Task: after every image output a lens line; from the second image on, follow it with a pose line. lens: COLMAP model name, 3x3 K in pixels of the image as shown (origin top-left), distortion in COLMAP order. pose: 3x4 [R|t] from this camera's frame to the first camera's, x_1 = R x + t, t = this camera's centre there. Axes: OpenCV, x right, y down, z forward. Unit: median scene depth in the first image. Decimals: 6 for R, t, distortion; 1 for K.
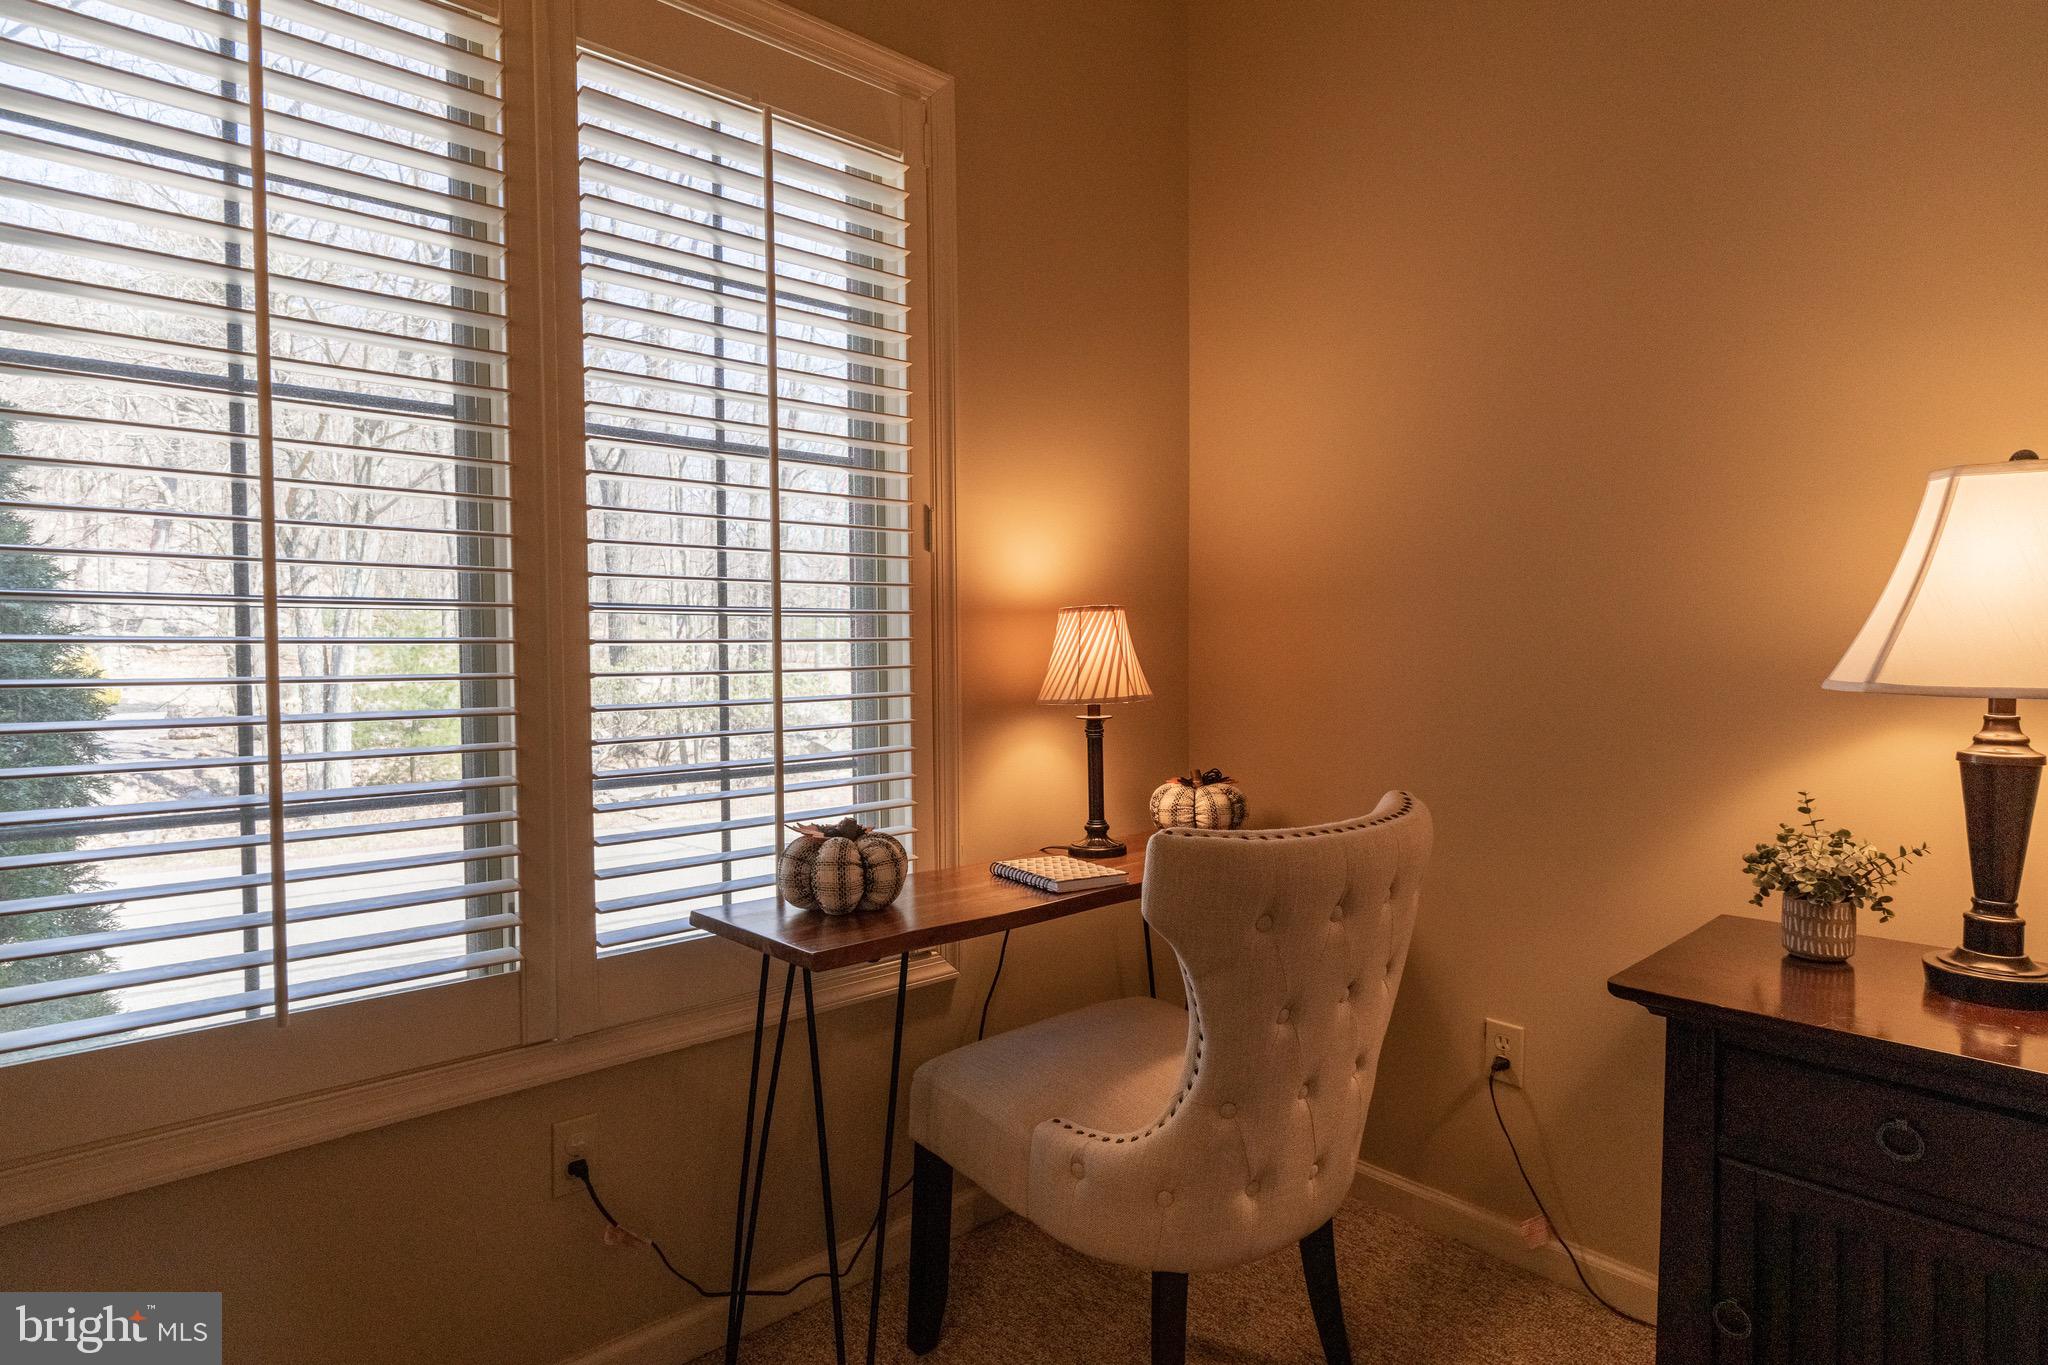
lens RADIAL K [[1078.7, 0, 1017.2], [0, 1078.7, 694.5], [0, 0, 1]] dist [0.001513, -0.001061]
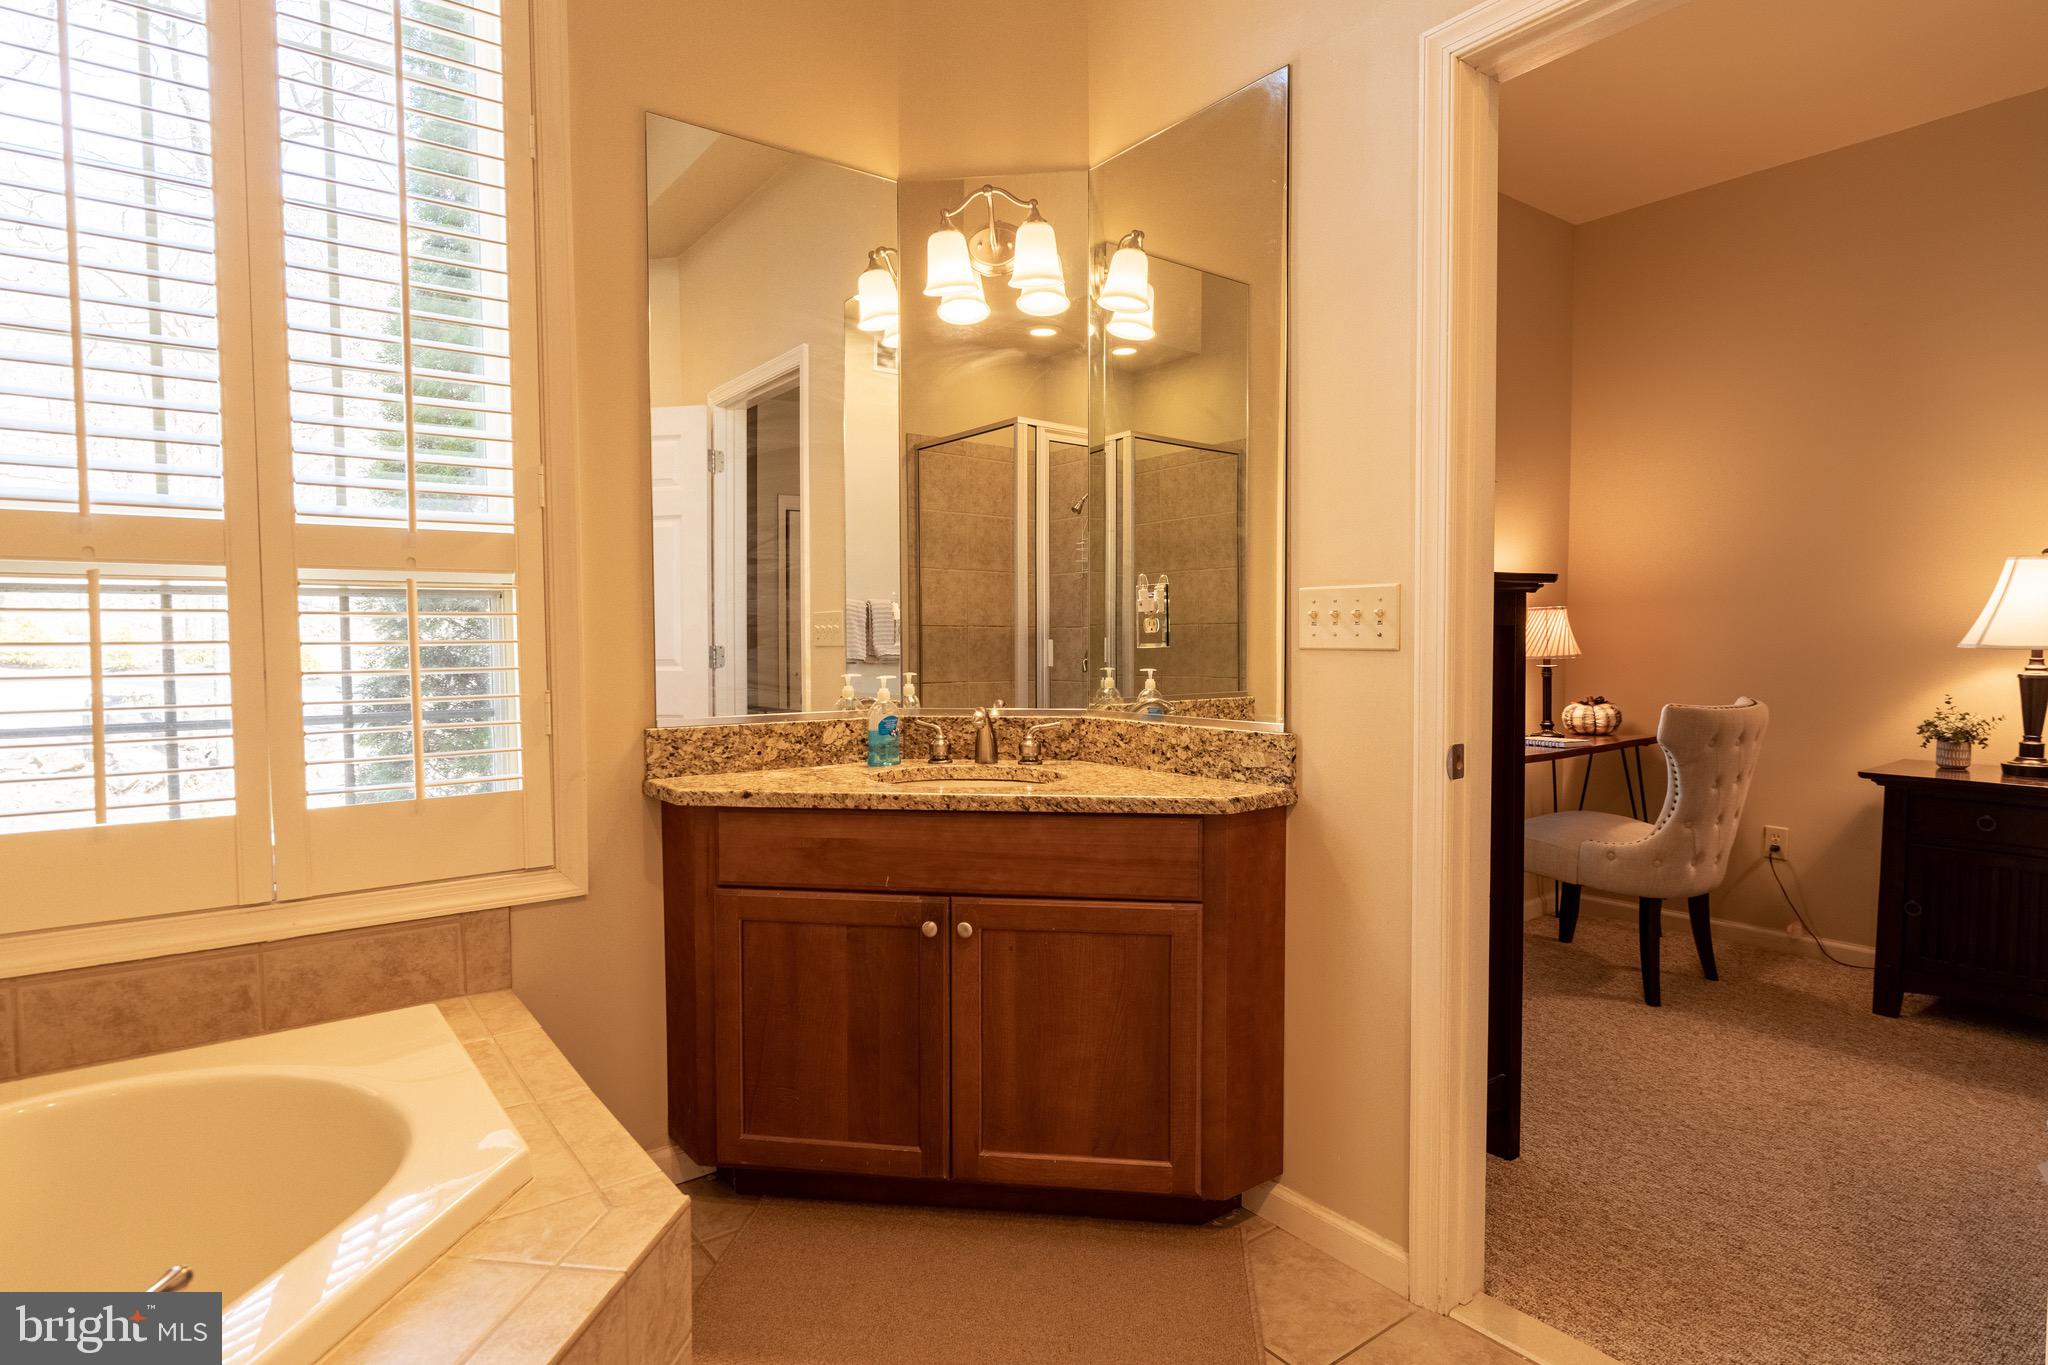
lens RADIAL K [[1078.7, 0, 1016.3], [0, 1078.7, 692.3], [0, 0, 1]] dist [0.001513, -0.001061]
pose [[0.996926, 0.003572, -0.078264, -1.060290], [-0.002242, 0.999852, 0.017077, 0.054030], [0.078313, -0.016849, 0.996786, -1.434022]]
